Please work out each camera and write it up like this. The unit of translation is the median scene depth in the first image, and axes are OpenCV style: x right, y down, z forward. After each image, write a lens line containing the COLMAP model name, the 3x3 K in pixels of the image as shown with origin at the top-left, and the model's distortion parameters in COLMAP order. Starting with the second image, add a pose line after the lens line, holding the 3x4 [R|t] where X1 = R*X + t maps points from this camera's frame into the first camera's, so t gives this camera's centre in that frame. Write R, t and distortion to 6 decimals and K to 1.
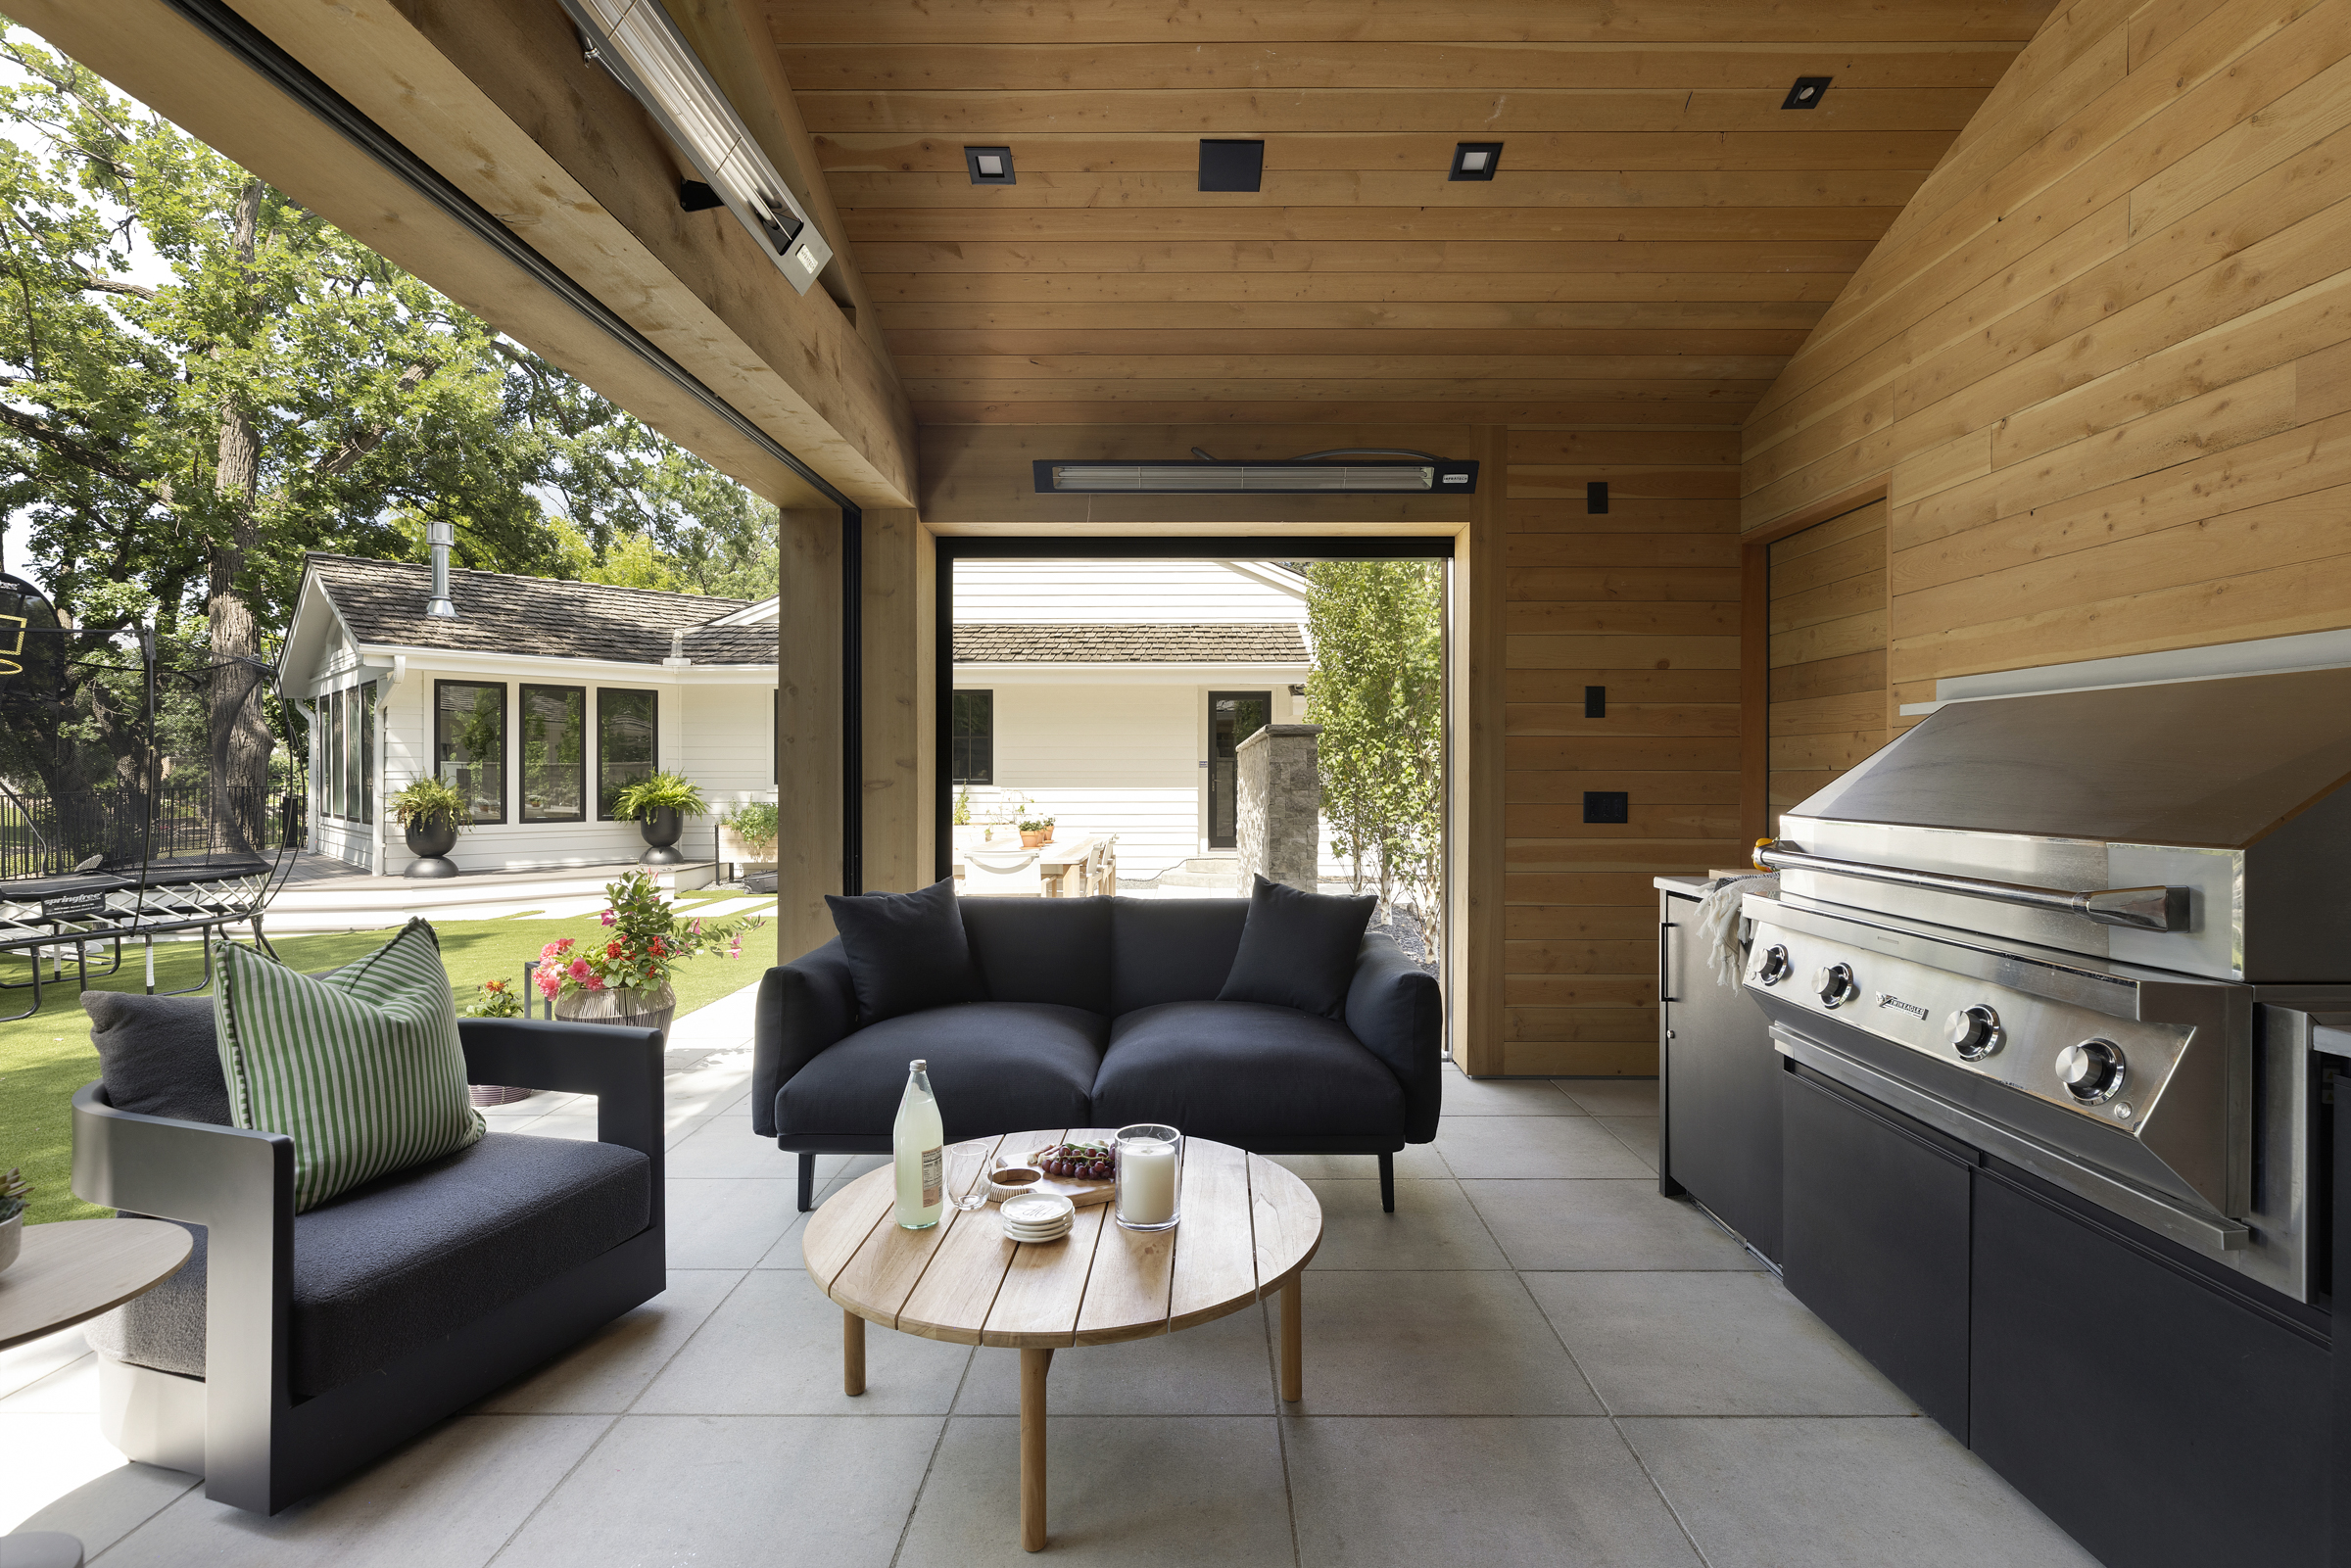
lens RADIAL K [[1153.9, 0, 1180.8], [0, 1153.9, 787.9], [0, 0, 1]] dist [0.000045, -0.000031]
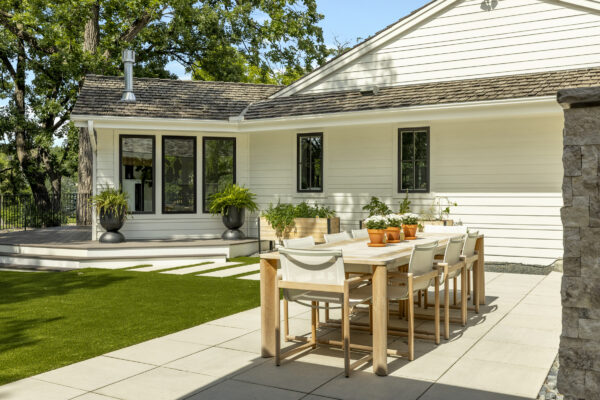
lens RADIAL K [[590.9, 0, 299.3], [0, 590.9, 198.0], [0, 0, 1]] dist [-0.013261, 0.000000]
pose [[0.874784, 0.004525, -0.484492, 0.052867], [-0.004916, 0.999988, 0.000464, 0.004644], [0.484488, 0.001976, 0.874796, 0.295929]]
